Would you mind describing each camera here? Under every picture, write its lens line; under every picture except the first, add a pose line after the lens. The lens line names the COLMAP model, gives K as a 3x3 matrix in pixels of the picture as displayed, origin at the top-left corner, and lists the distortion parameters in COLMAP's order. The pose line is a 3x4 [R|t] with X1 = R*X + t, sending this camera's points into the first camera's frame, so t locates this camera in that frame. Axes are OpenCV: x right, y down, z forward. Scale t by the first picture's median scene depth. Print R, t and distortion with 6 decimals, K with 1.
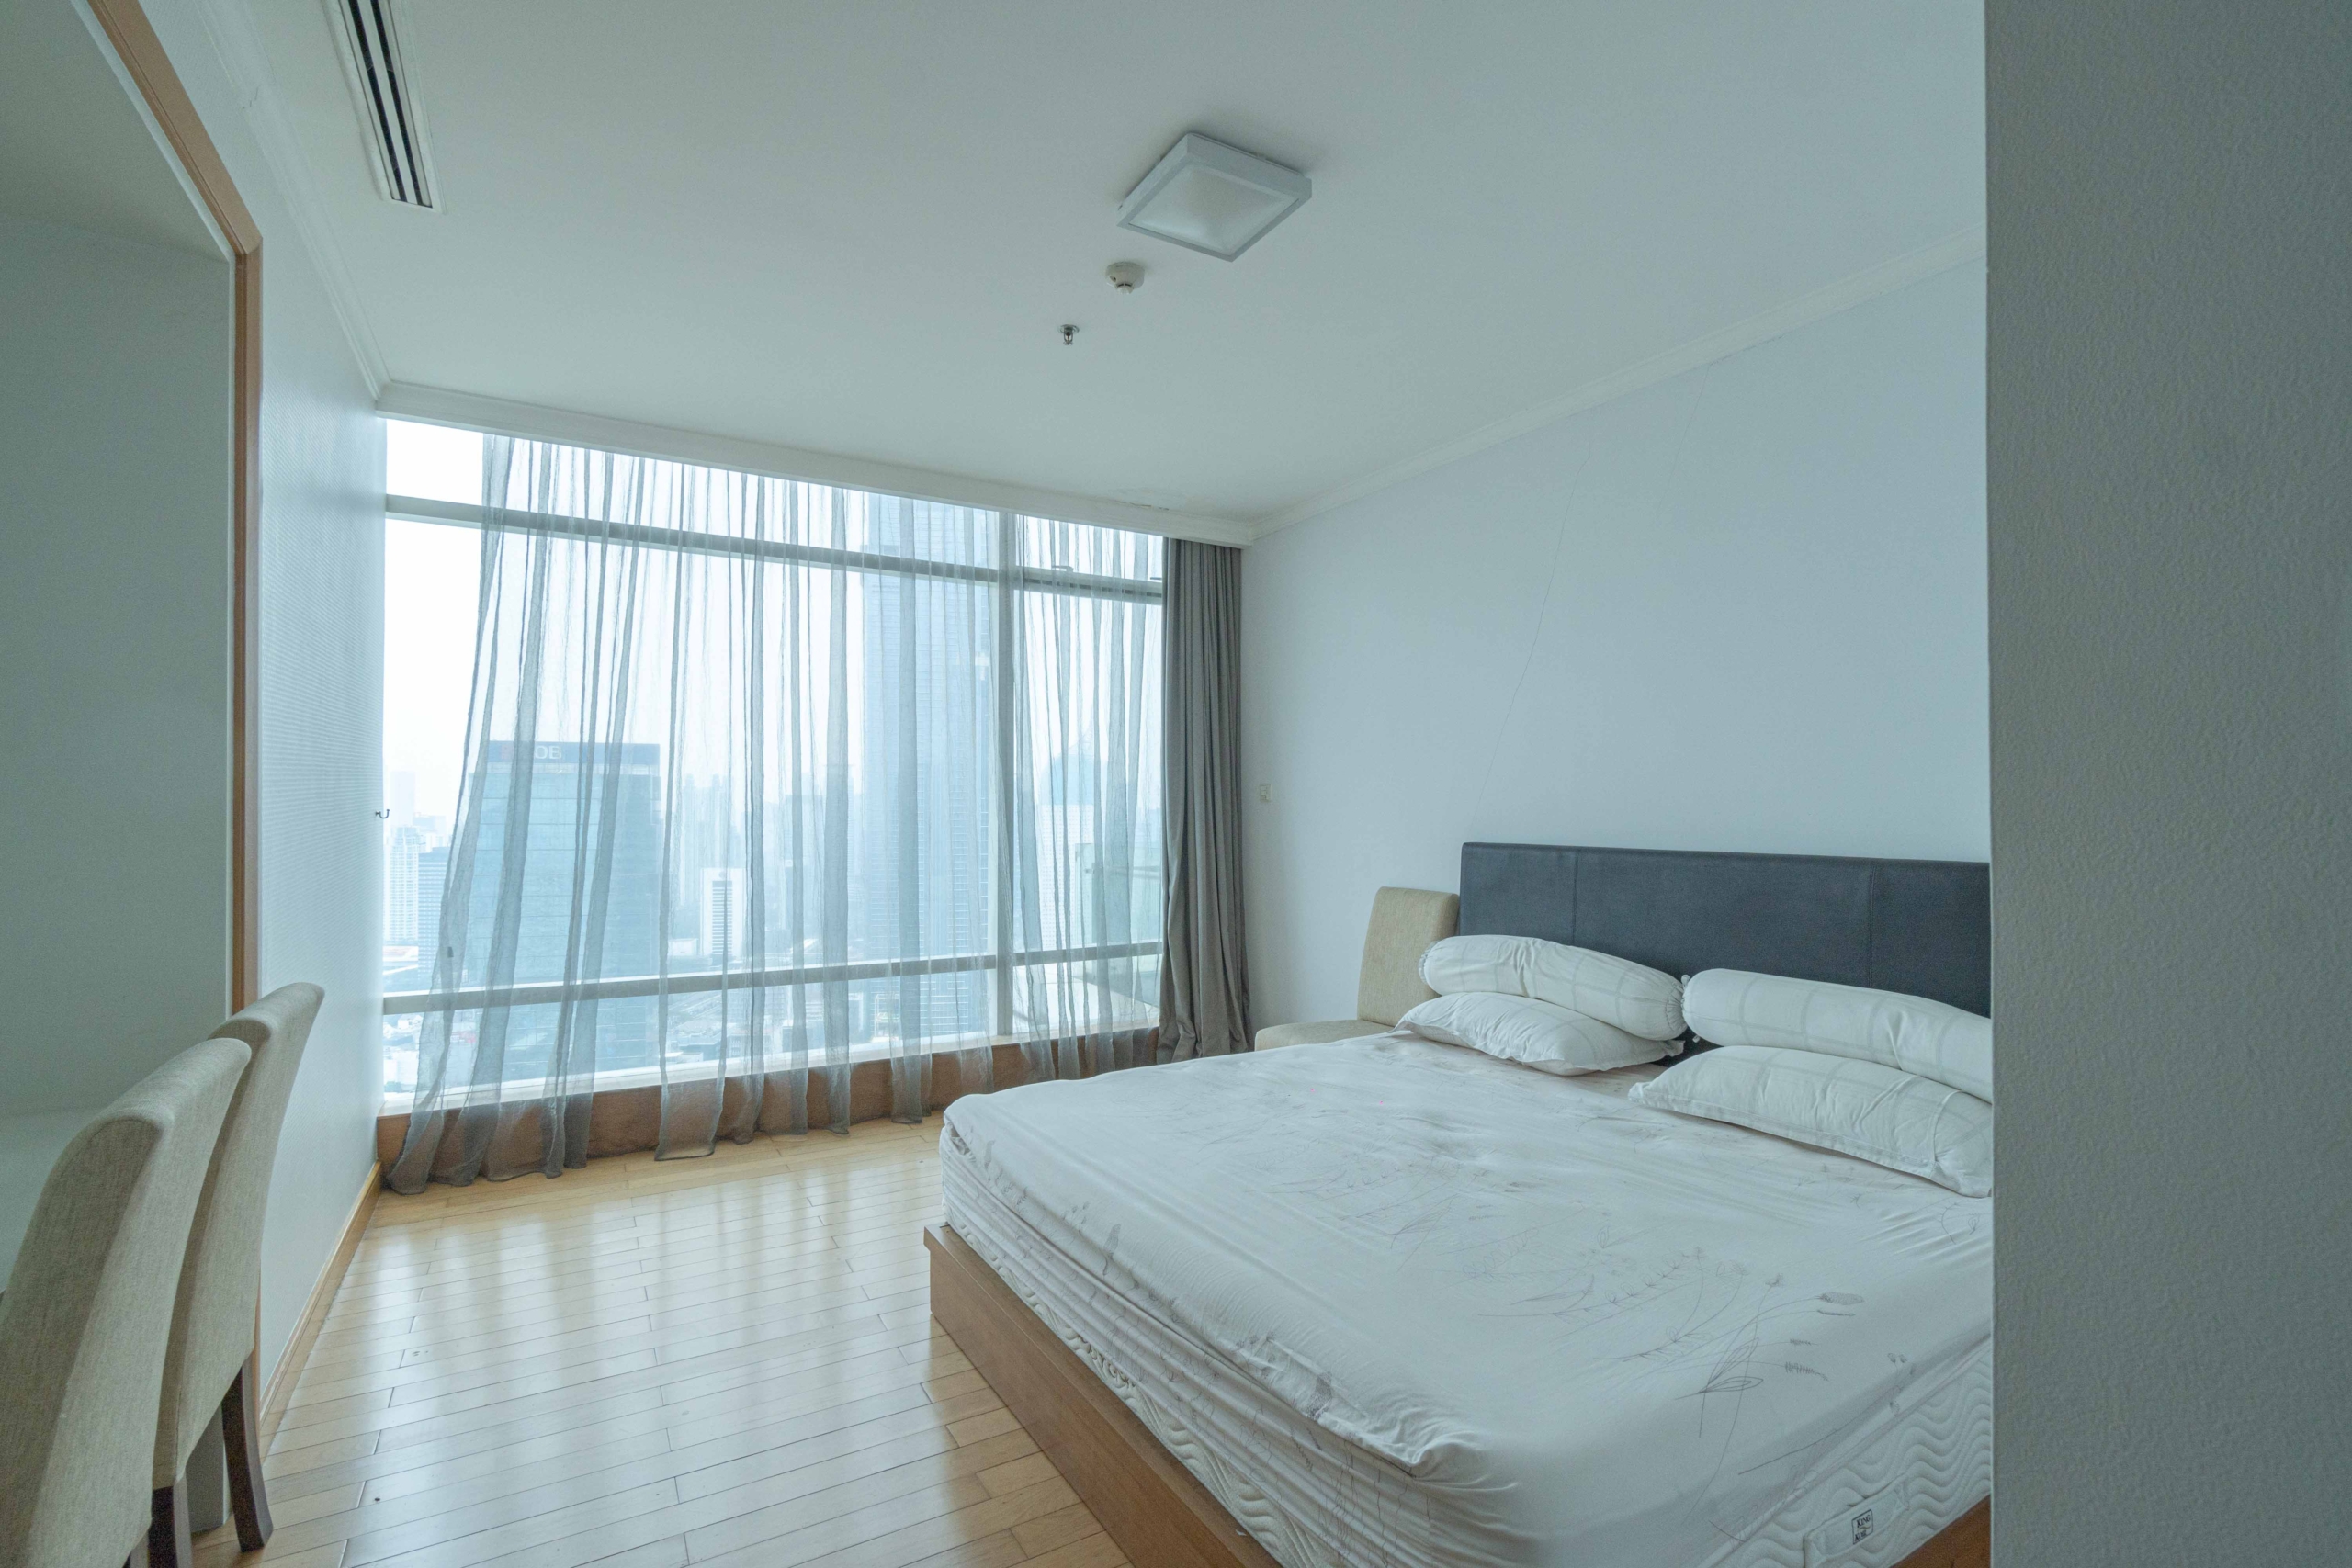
lens RADIAL K [[1073.5, 0, 1179.8], [0, 1073.5, 801.2], [0, 0, 1]] dist [-0.002640, 0.000065]
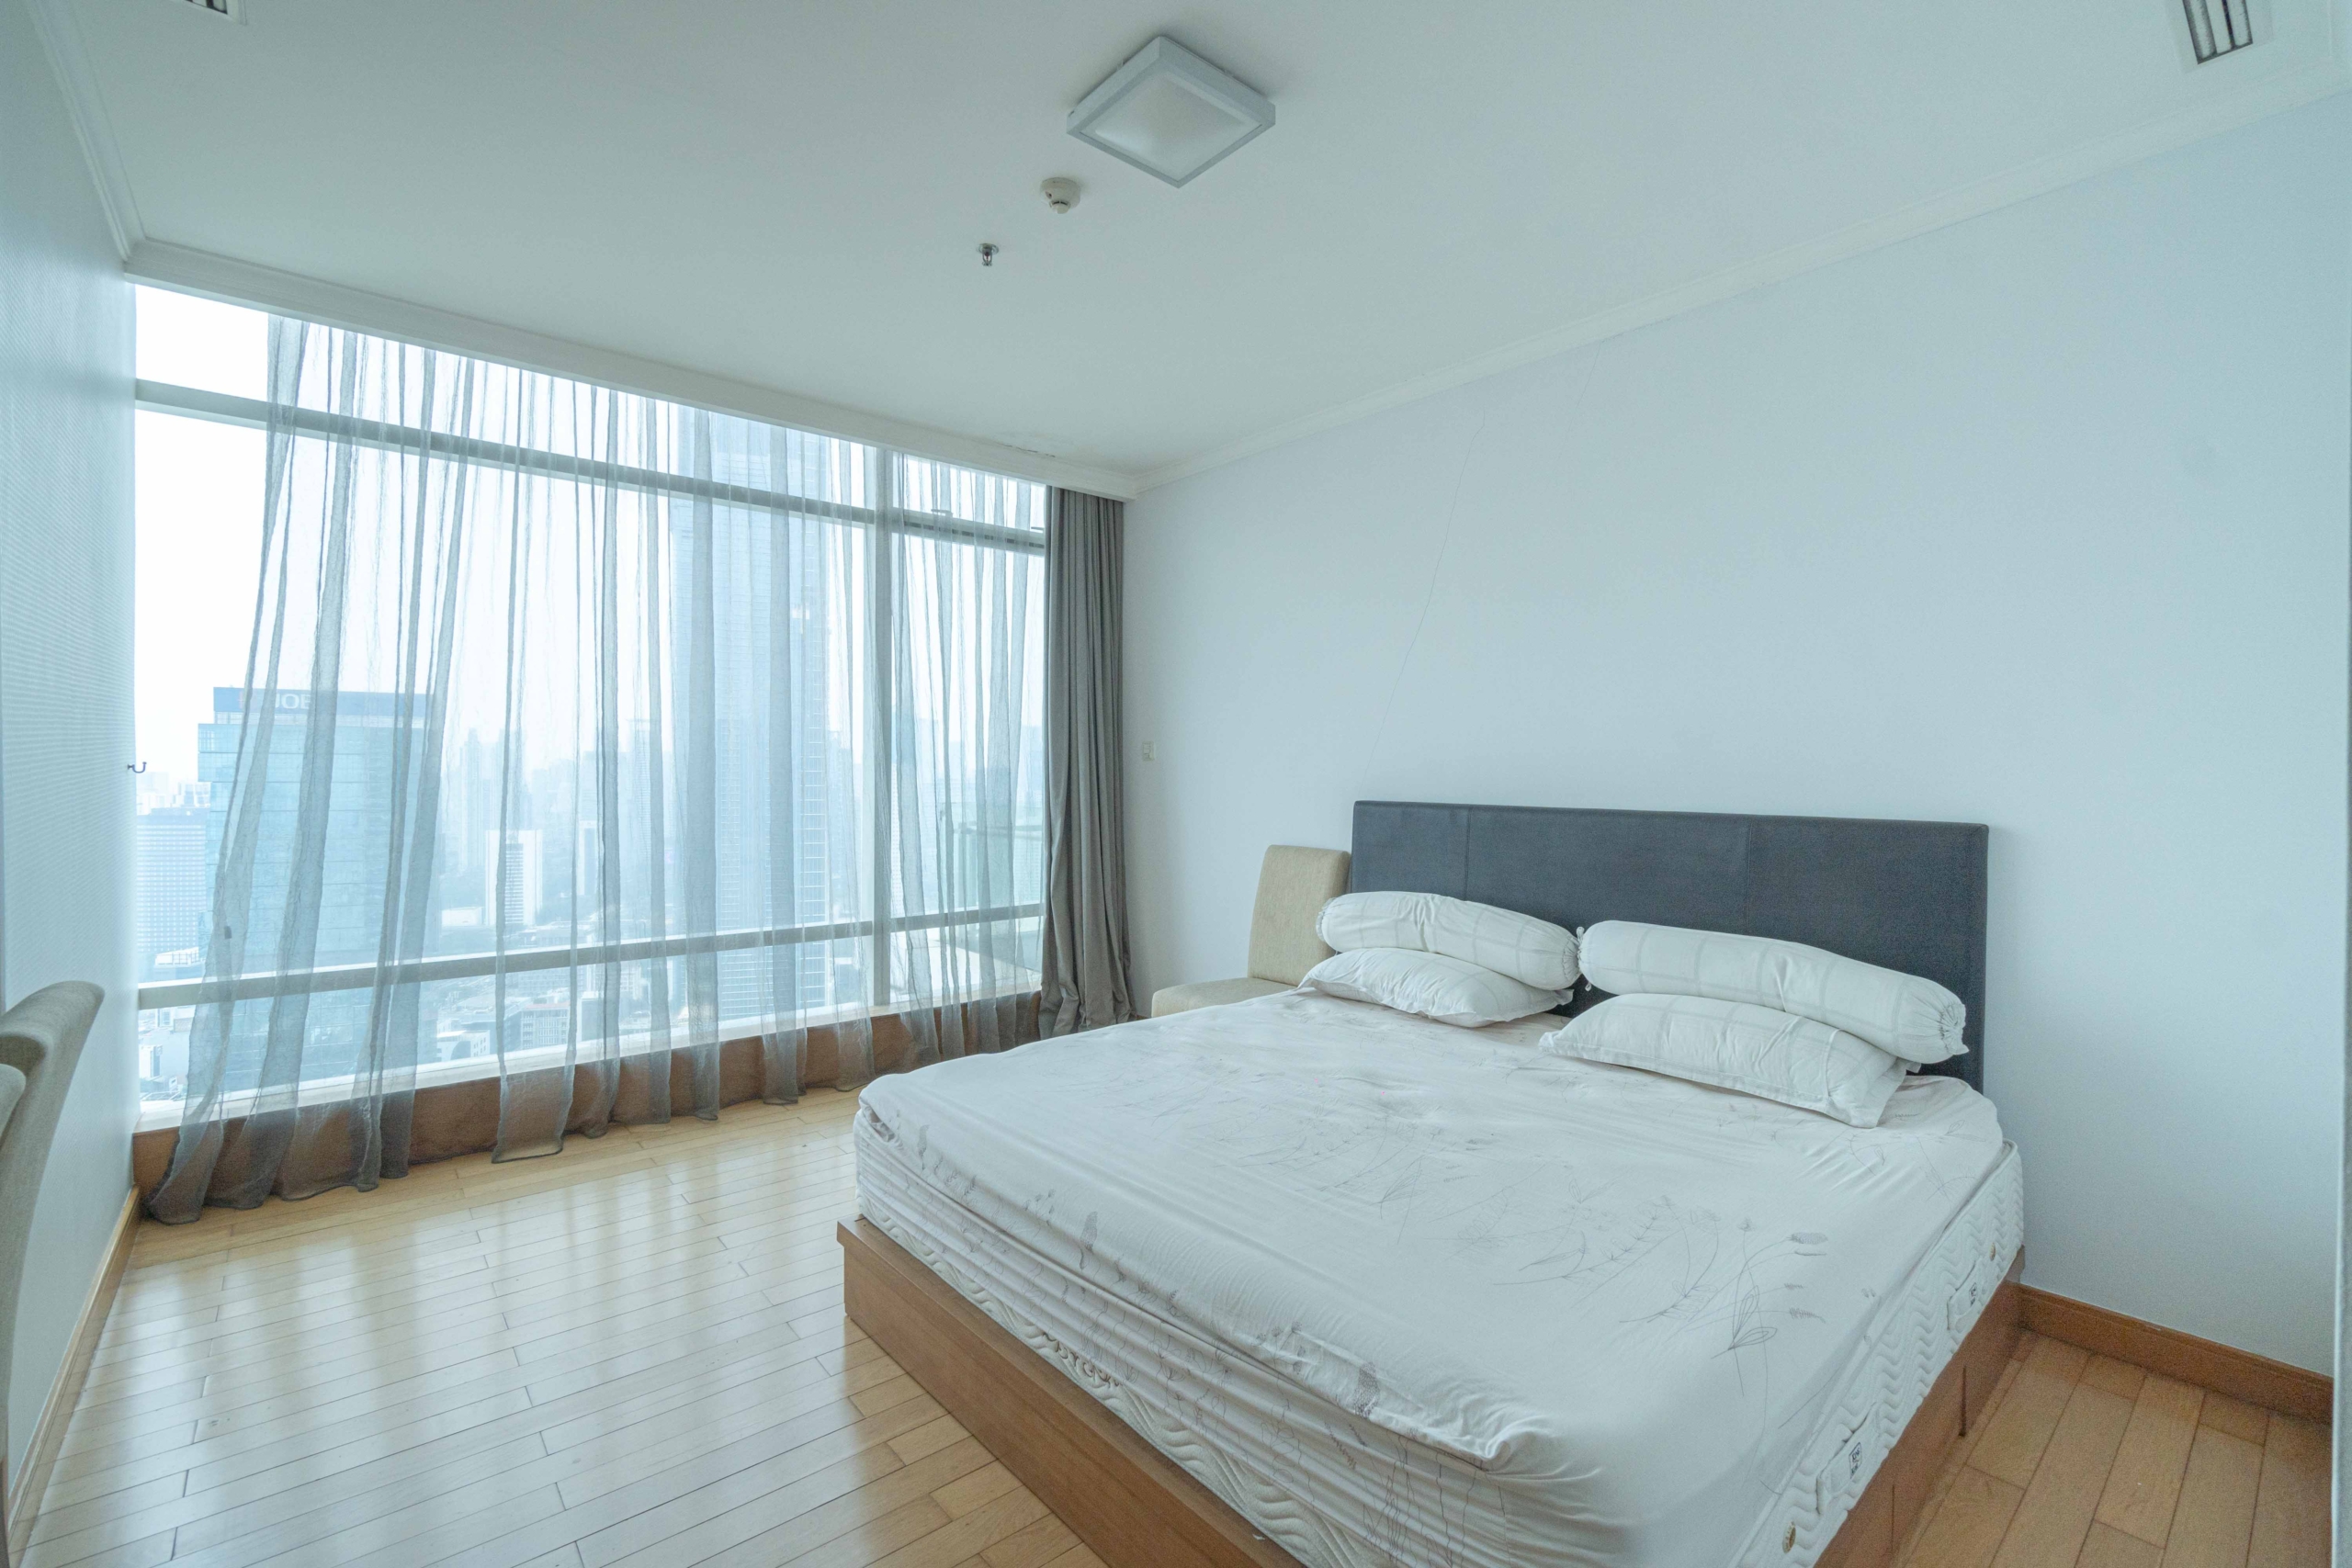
lens RADIAL K [[1051.0, 0, 1183.7], [0, 1051.0, 778.9], [0, 0, 1]] dist [-0.002694, 0.000740]
pose [[0.984750, 0.002362, 0.173960, -0.086310], [-0.005222, 0.999859, 0.015986, 0.003318], [-0.173898, -0.016651, 0.984623, 0.061525]]
